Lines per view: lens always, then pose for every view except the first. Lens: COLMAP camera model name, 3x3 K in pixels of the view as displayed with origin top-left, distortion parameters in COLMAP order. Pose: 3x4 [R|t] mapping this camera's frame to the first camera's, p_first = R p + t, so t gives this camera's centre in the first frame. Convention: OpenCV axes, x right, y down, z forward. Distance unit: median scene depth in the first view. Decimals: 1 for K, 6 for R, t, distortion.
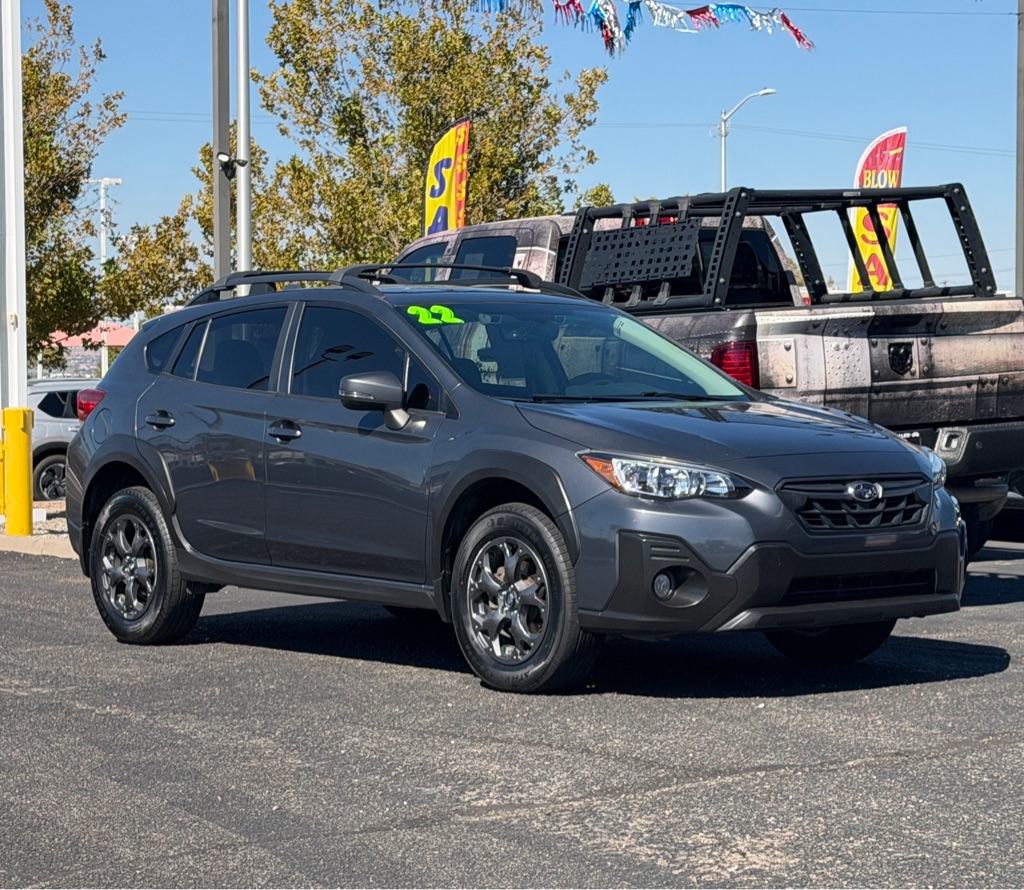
lens RADIAL K [[2590.2, 0, 457.4], [0, 2590.2, 431.5], [0, 0, 1]] dist [0.134293, 0.000000]
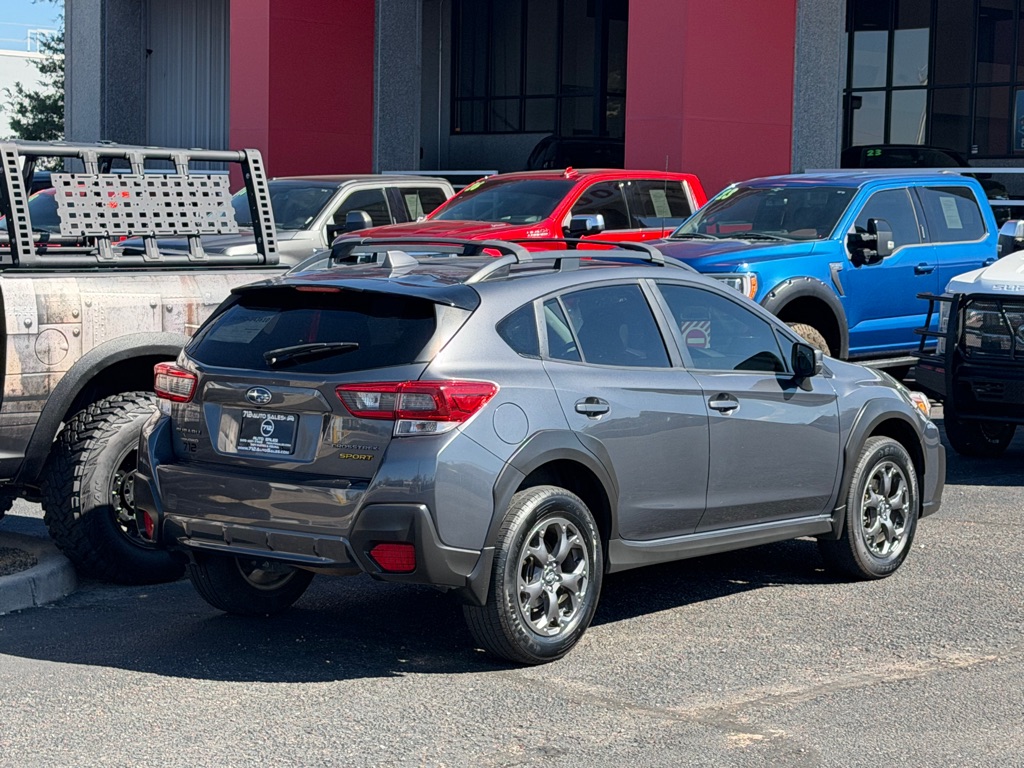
lens RADIAL K [[2238.3, 0, 512.6], [0, 2238.3, 393.2], [0, 0, 1]] dist [0.150262, 0.000000]
pose [[-0.232846, -0.071203, 0.969904, -0.817040], [0.007025, 0.997167, 0.074890, -0.064545], [-0.972488, 0.024251, -0.231686, 1.126832]]
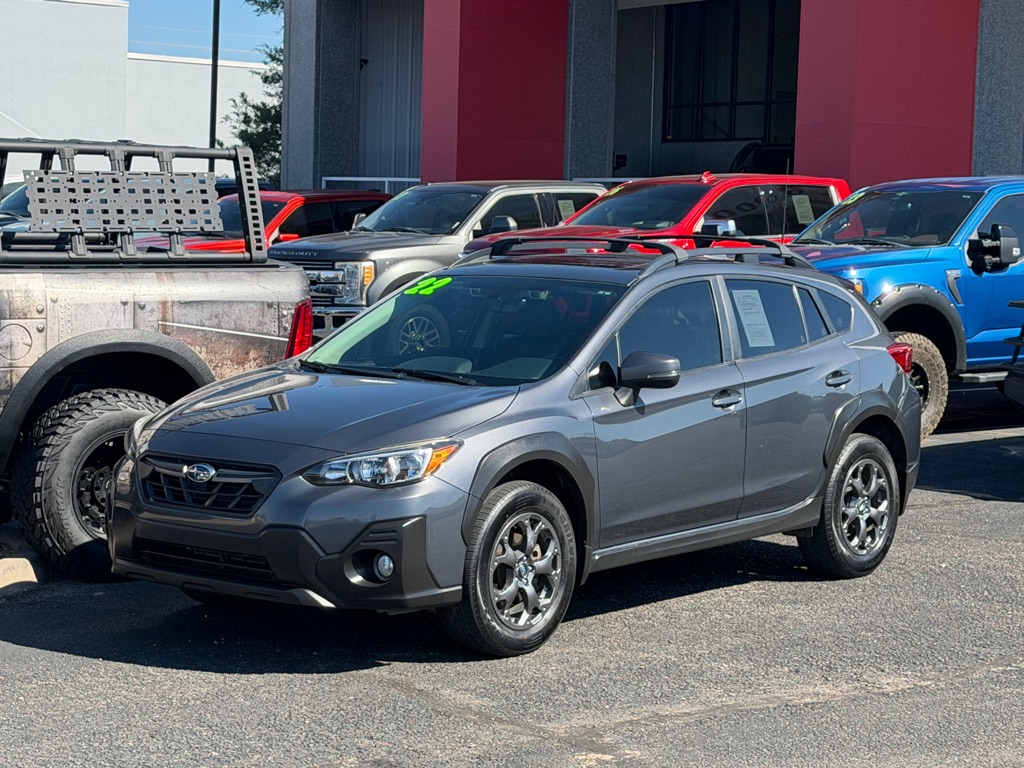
lens RADIAL K [[2238.3, 0, 481.0], [0, 2238.3, 382.2], [0, 0, 1]] dist [0.150262, 0.000000]
pose [[-0.093339, -0.064005, 0.993575, -0.814252], [0.001104, 0.997924, 0.064389, -0.059147], [-0.995634, 0.007107, -0.093075, 1.004182]]
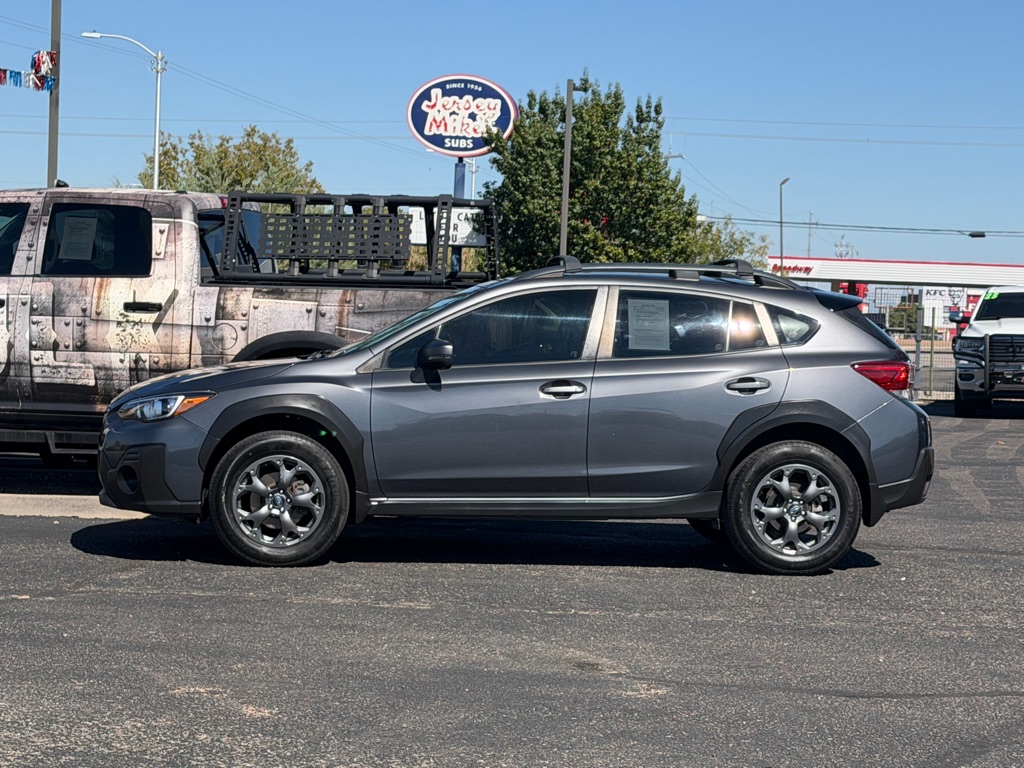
lens RADIAL K [[2238.3, 0, 491.4], [0, 2238.3, 382.2], [0, 0, 1]] dist [0.150262, 0.000000]
pose [[0.653928, 0.007890, 0.756515, -0.743838], [-0.024083, 0.999656, 0.010391, -0.012042], [-0.756173, -0.025014, 0.653893, 0.243238]]
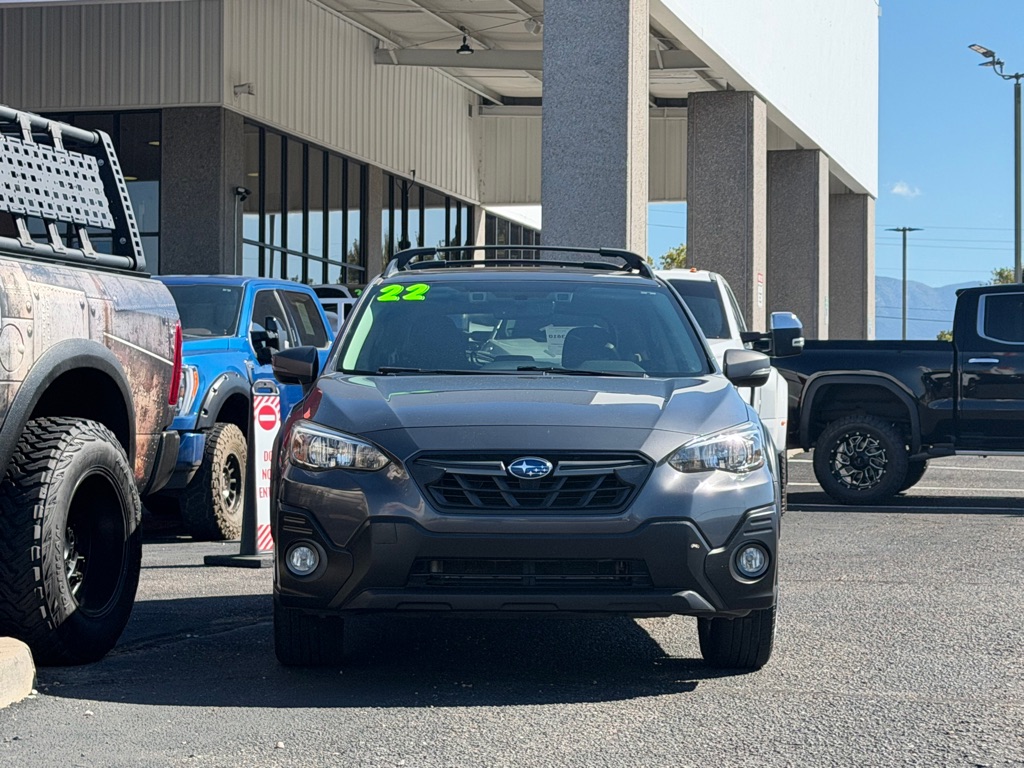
lens RADIAL K [[2238.3, 0, 518.7], [0, 2238.3, 366.0], [0, 0, 1]] dist [0.150262, 0.000000]
pose [[-0.717404, 0.029177, 0.696046, -0.511119], [0.016916, 0.999558, -0.024464, 0.002992], [-0.696452, -0.005776, -0.717580, 1.457295]]
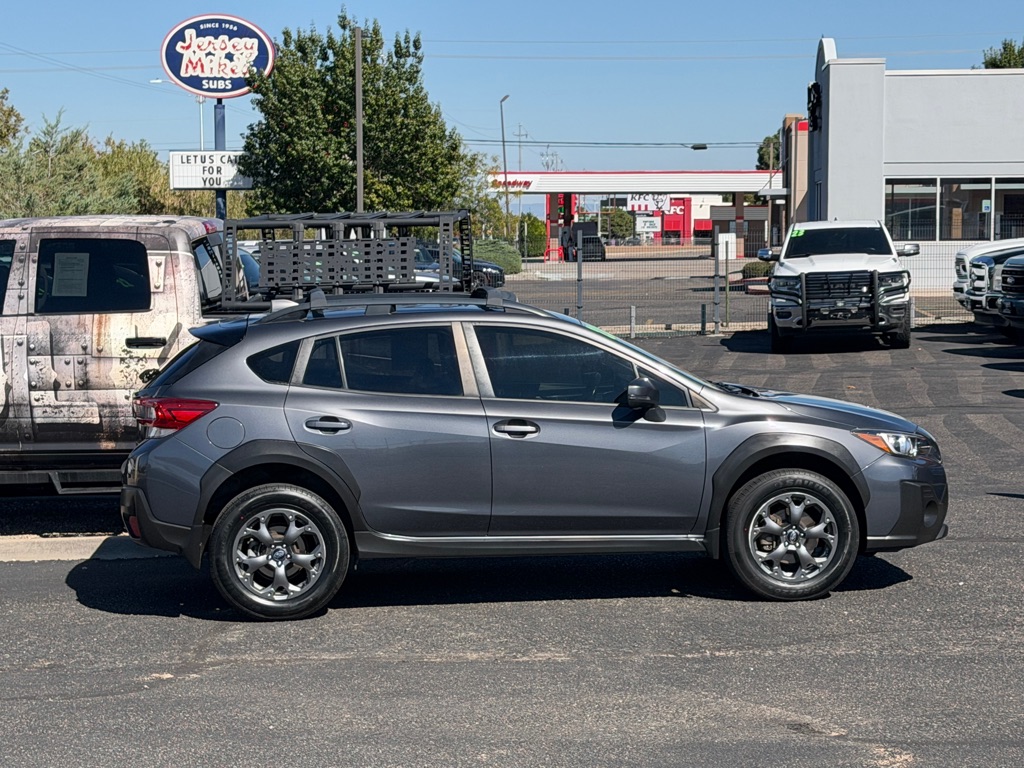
lens RADIAL K [[2238.3, 0, 511.6], [0, 2238.3, 379.6], [0, 0, 1]] dist [0.150262, 0.000000]
pose [[0.539521, -0.053930, 0.840243, -0.850352], [0.024224, 0.998528, 0.048534, -0.066533], [-0.841623, -0.005831, 0.540033, 0.360268]]
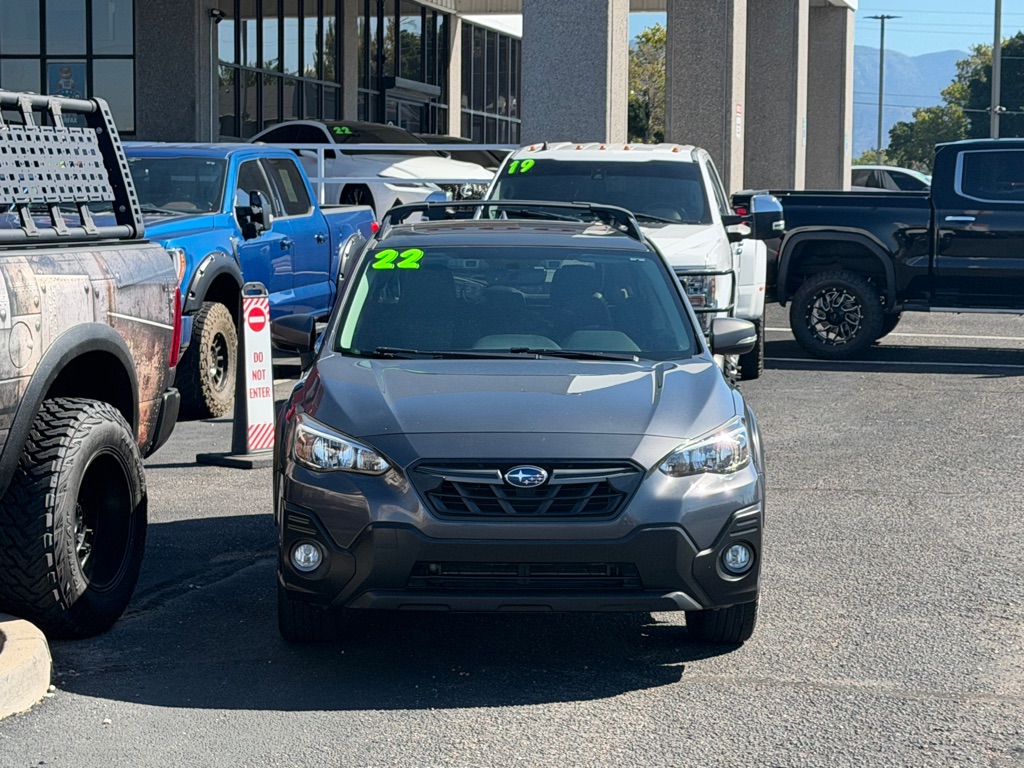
lens RADIAL K [[2238.3, 0, 509.4], [0, 2238.3, 378.0], [0, 0, 1]] dist [0.150262, 0.000000]
pose [[-0.723198, -0.046526, 0.689072, -0.519666], [0.013952, 0.996541, 0.081929, -0.062431], [-0.690500, 0.068865, -0.720047, 1.474390]]
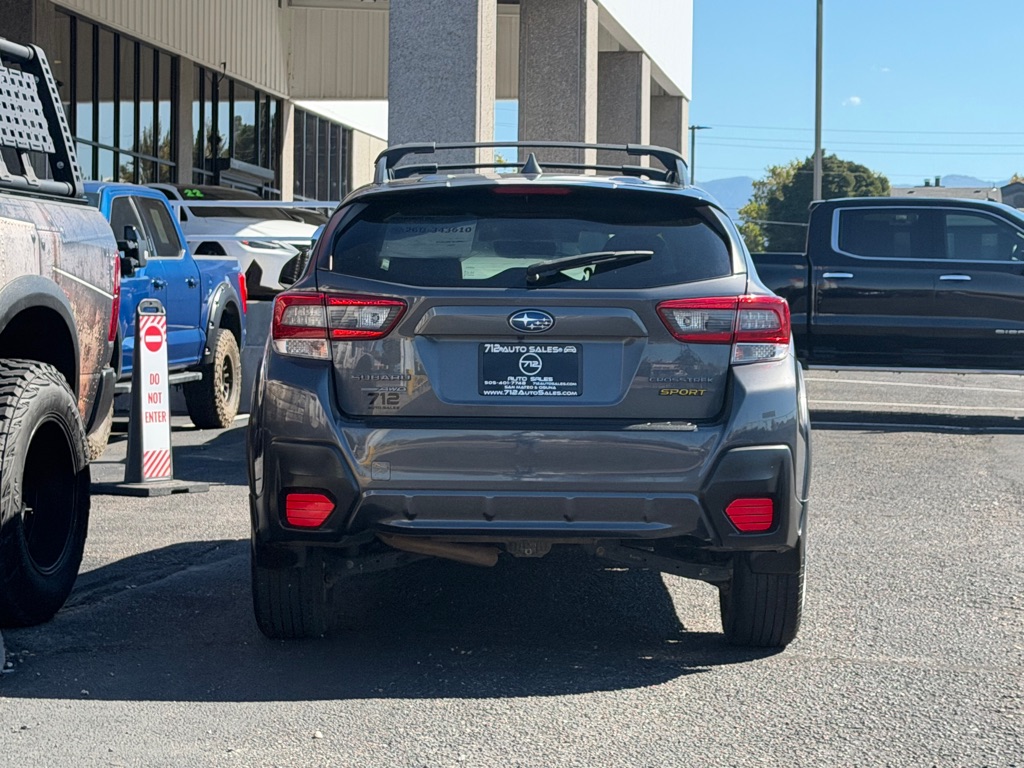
lens RADIAL K [[2238.3, 0, 496.5], [0, 2238.3, 352.6], [0, 0, 1]] dist [0.150262, 0.000000]
pose [[-0.778049, -0.006610, 0.628169, -0.440666], [0.007317, 0.999781, 0.019583, -0.013790], [-0.628161, 0.019833, -0.777830, 1.470947]]
